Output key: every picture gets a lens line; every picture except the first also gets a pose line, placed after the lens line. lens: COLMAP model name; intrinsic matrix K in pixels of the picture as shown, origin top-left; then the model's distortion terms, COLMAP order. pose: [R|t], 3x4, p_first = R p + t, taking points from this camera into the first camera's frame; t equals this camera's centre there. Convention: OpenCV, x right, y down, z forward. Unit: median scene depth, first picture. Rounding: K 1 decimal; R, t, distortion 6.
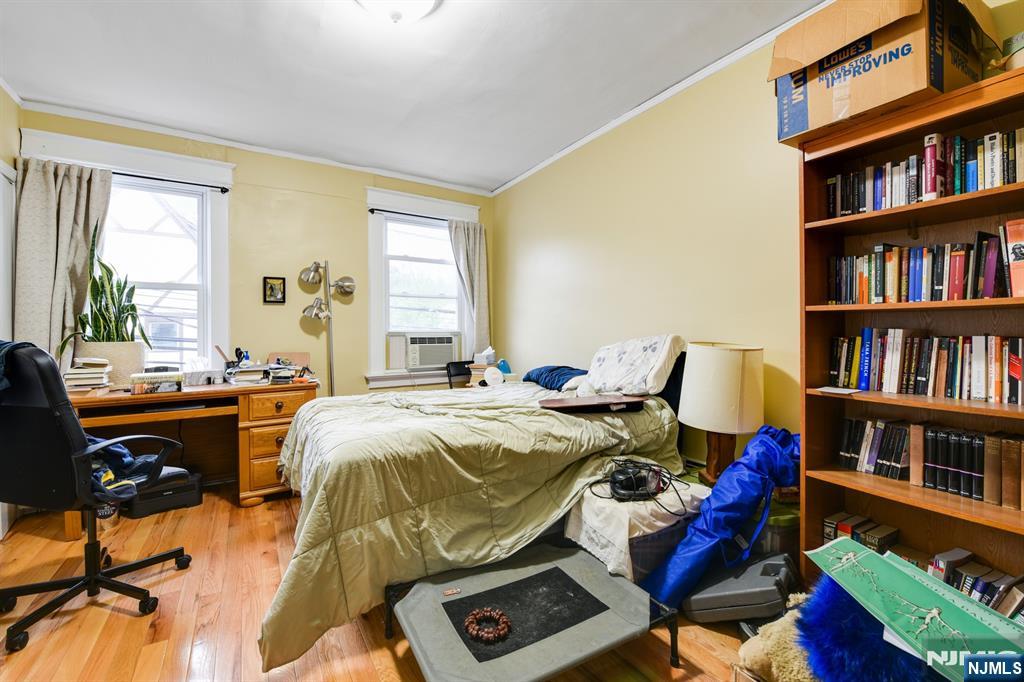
lens RADIAL K [[437.1, 0, 511.2], [0, 437.1, 332.7], [0, 0, 1]] dist [-0.016635, -0.001997]
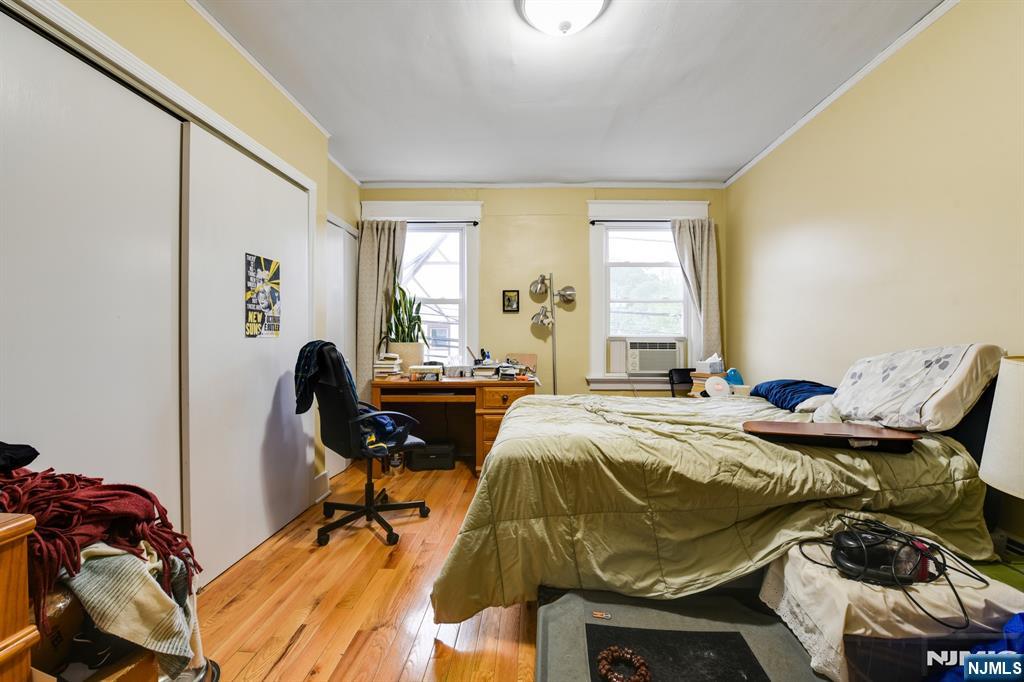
lens RADIAL K [[408.2, 0, 509.3], [0, 408.2, 335.7], [0, 0, 1]] dist [-0.018182, -0.002428]
pose [[0.823267, 0.005345, -0.567629, 0.130516], [-0.007548, 0.999970, -0.001532, -0.001557], [0.567604, 0.005546, 0.823283, 0.114565]]
